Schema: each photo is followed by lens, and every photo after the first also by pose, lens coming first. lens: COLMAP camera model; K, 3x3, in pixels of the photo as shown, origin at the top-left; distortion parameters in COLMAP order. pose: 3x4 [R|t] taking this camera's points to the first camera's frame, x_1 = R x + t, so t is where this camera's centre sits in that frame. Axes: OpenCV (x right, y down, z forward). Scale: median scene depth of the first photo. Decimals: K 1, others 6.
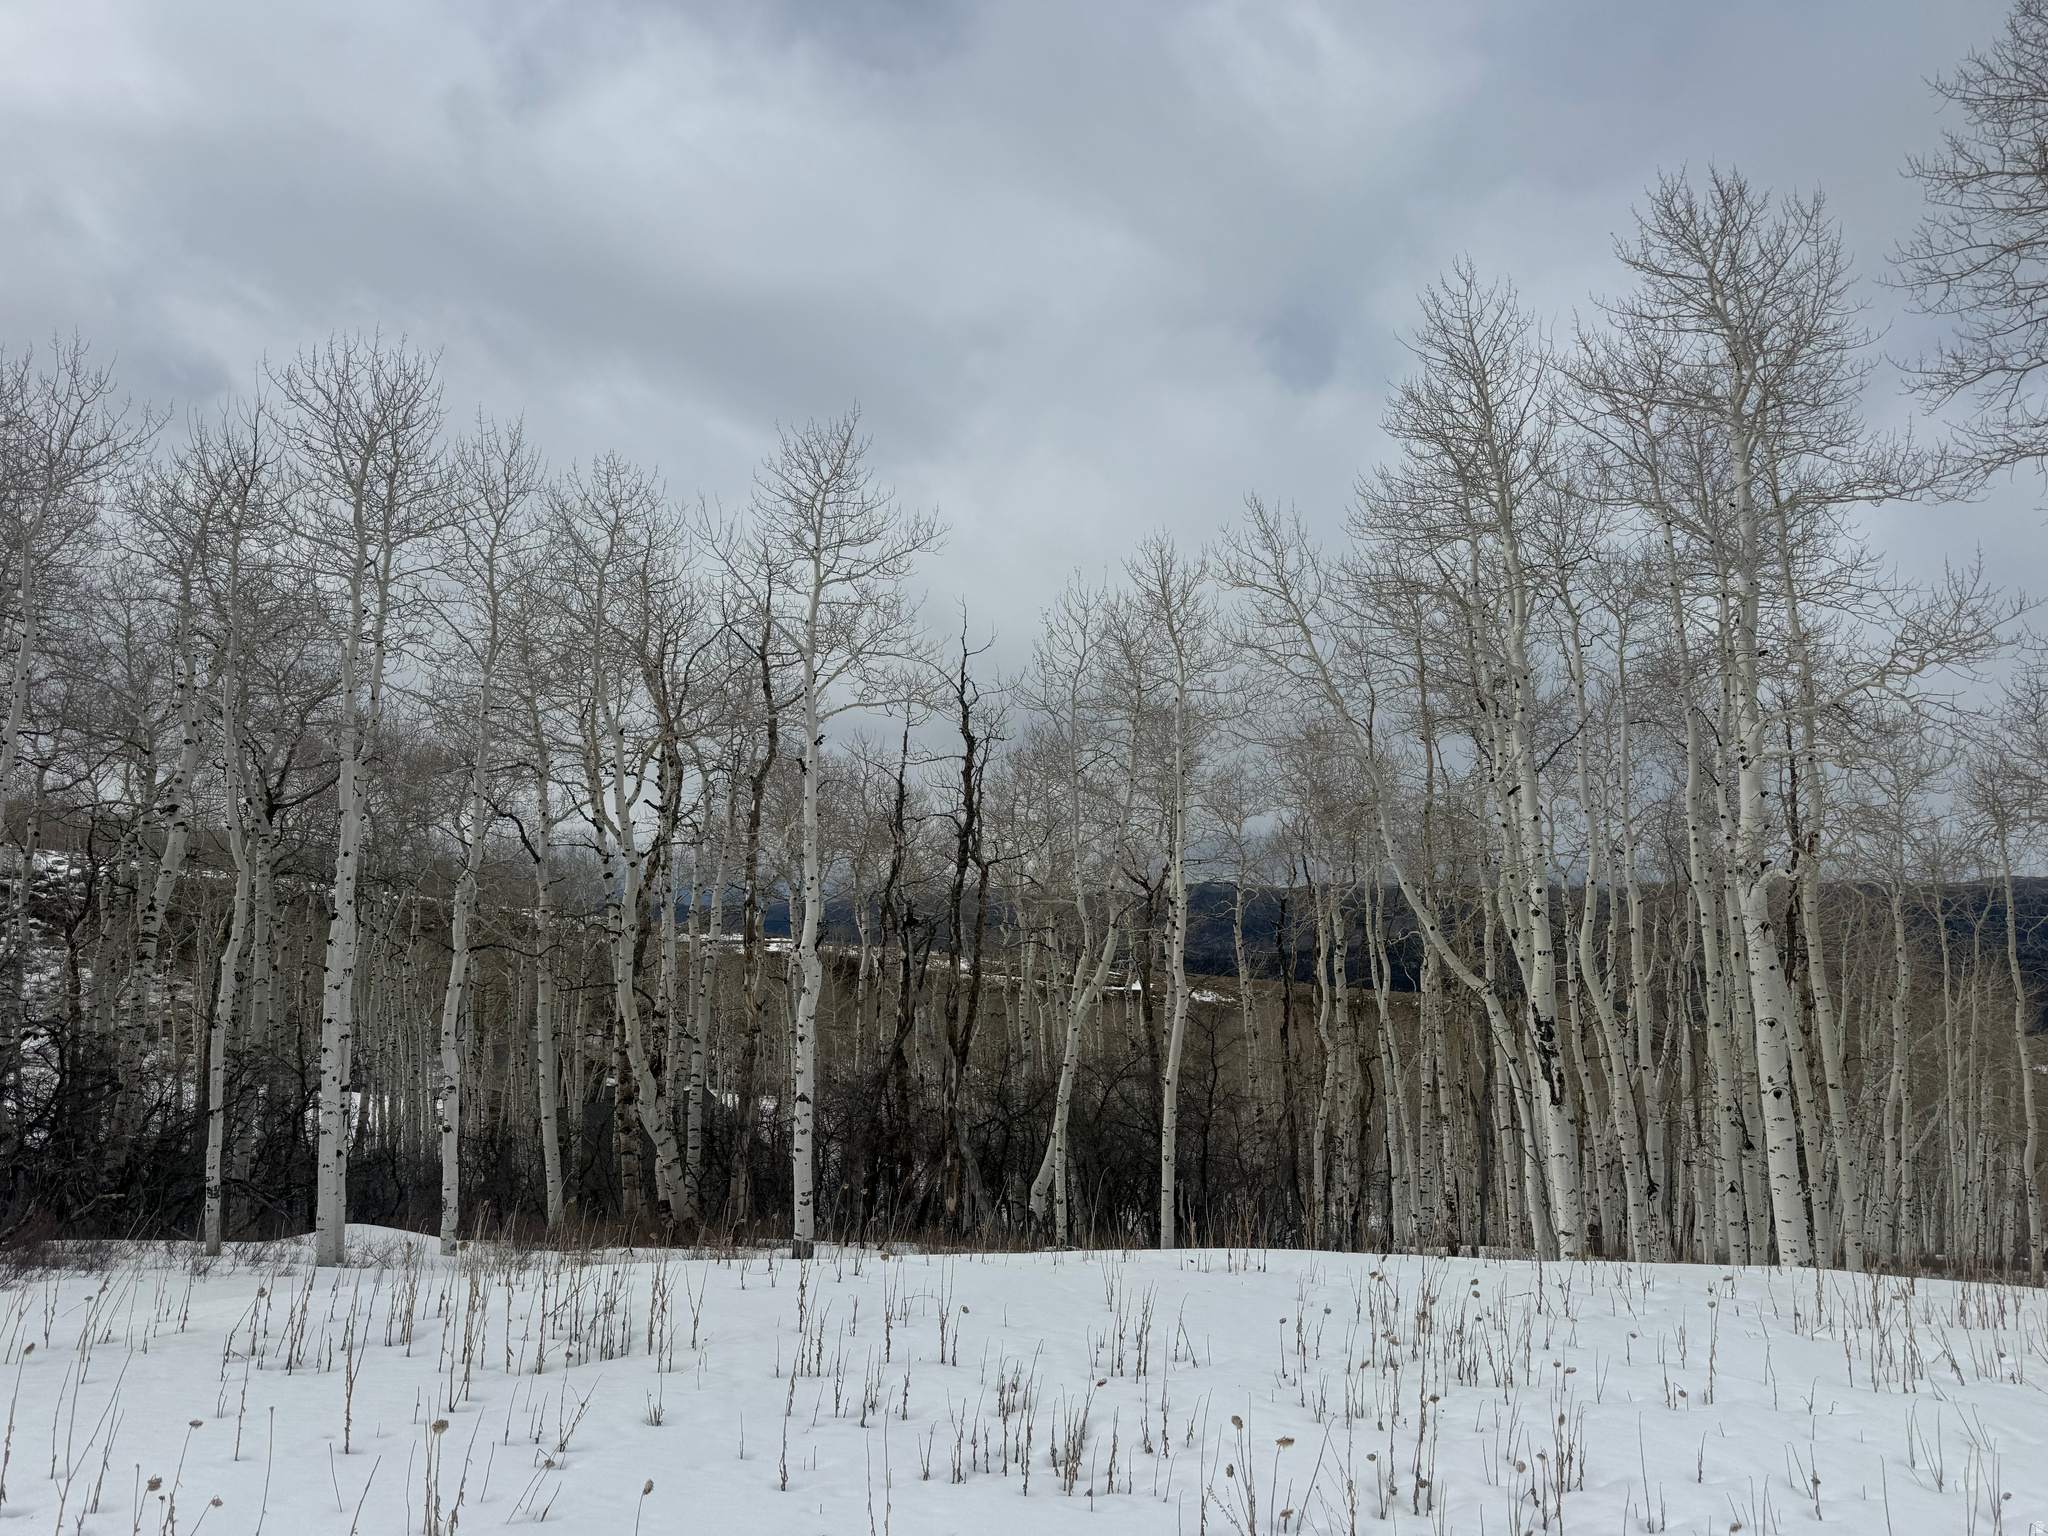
lens RADIAL K [[1436.2, 0, 1015.8], [0, 1436.2, 774.0], [0, 0, 1]] dist [0.008313, -0.004723]
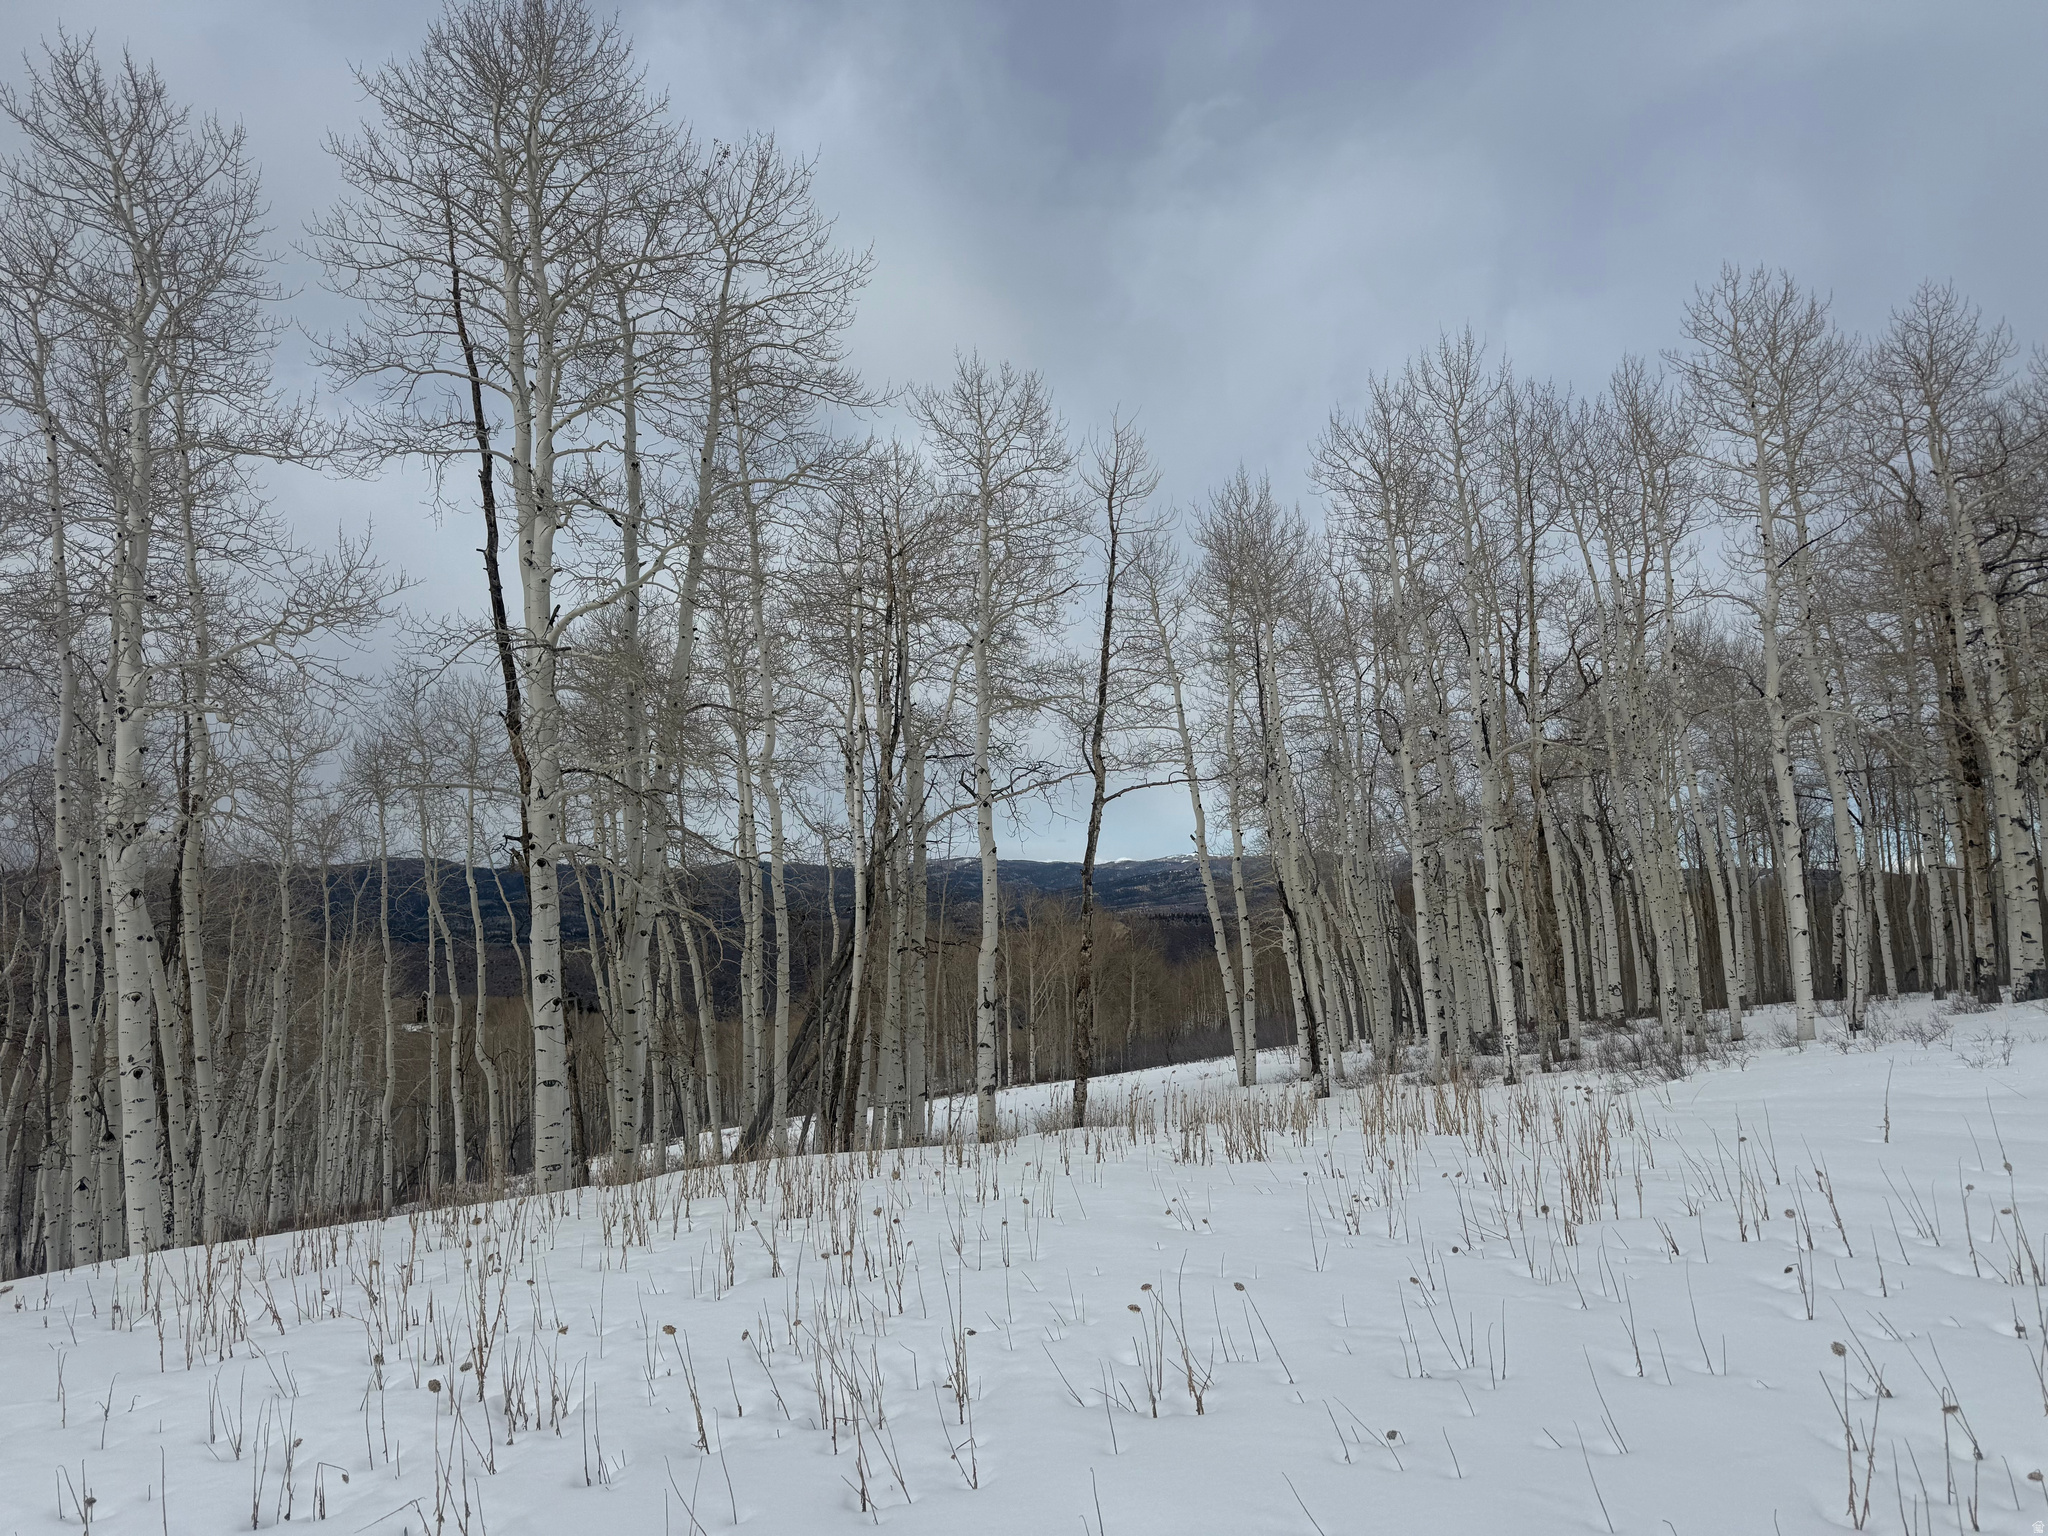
lens RADIAL K [[1436.2, 0, 1015.8], [0, 1436.2, 774.0], [0, 0, 1]] dist [0.008313, -0.004723]
pose [[0.530870, 0.042506, 0.846387, 0.035545], [-0.051503, 0.998513, -0.017843, 0.016789], [-0.845887, -0.034119, 0.532270, 0.034108]]
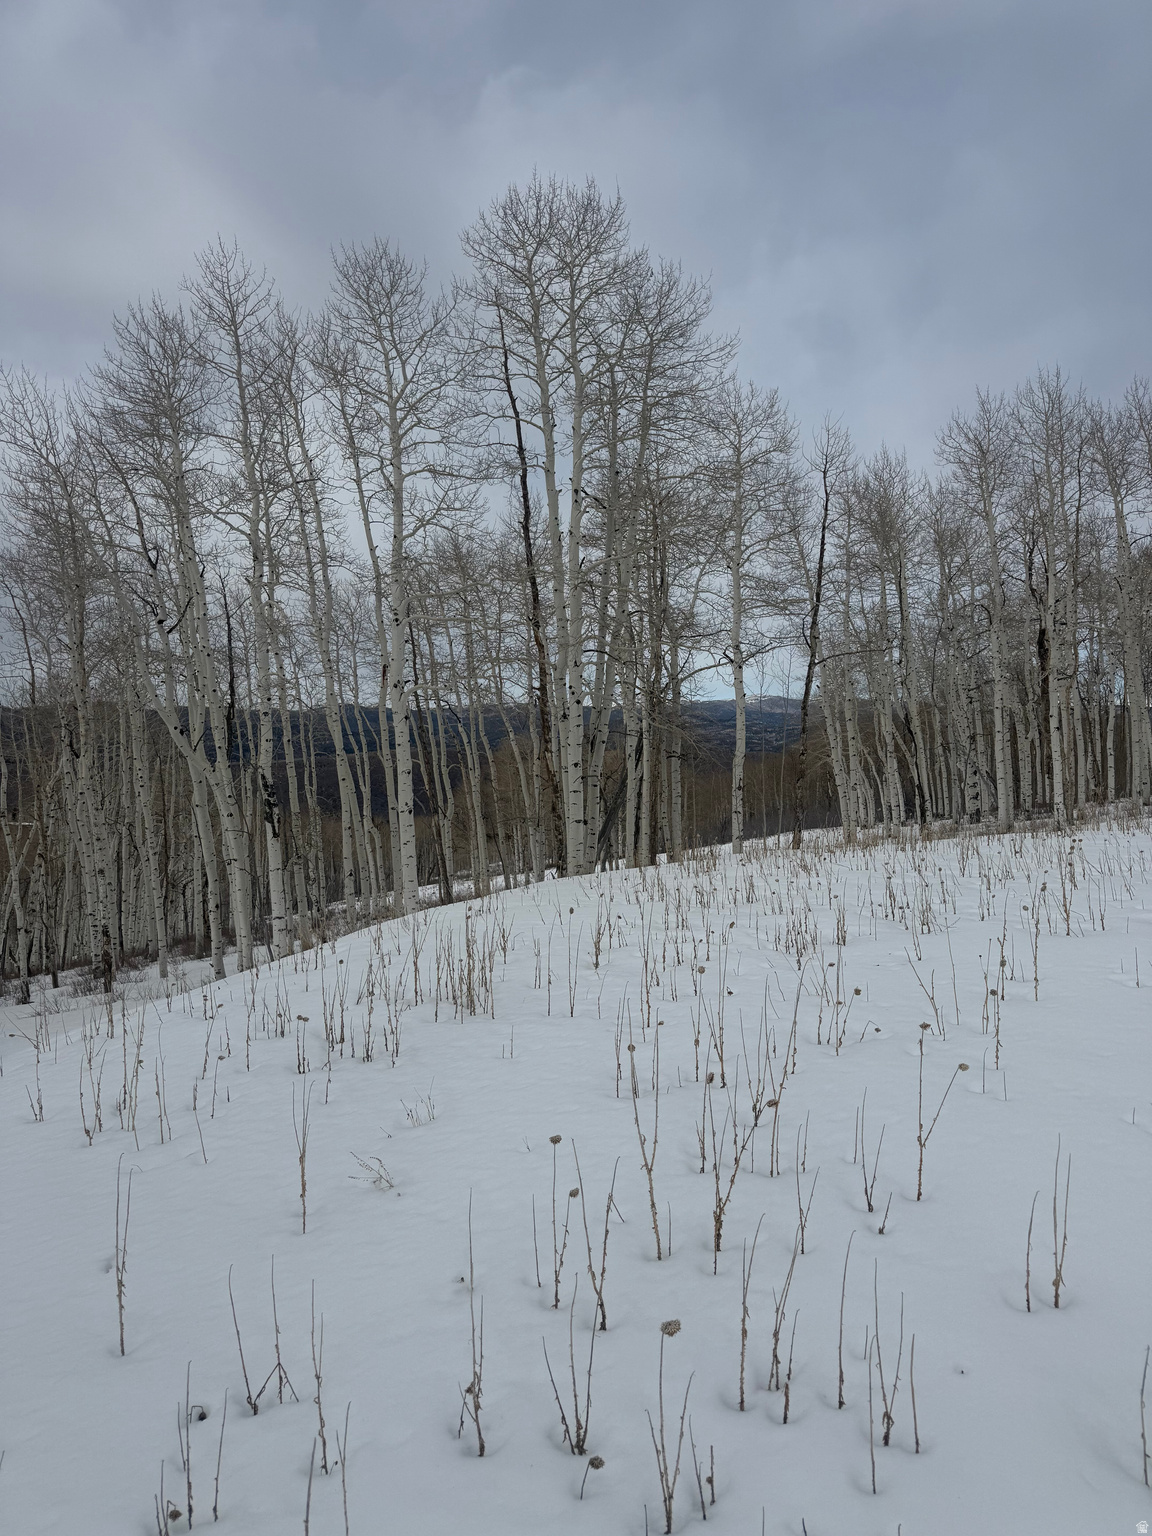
lens RADIAL K [[1077.1, 0, 576.0], [0, 1077.1, 768.0], [0, 0, 1]] dist [0.008313, -0.004723]
pose [[0.523401, -0.062002, 0.849828, -0.476756], [-0.047453, 0.993680, 0.101723, 0.023663], [-0.850764, -0.093569, 0.517151, 0.141057]]
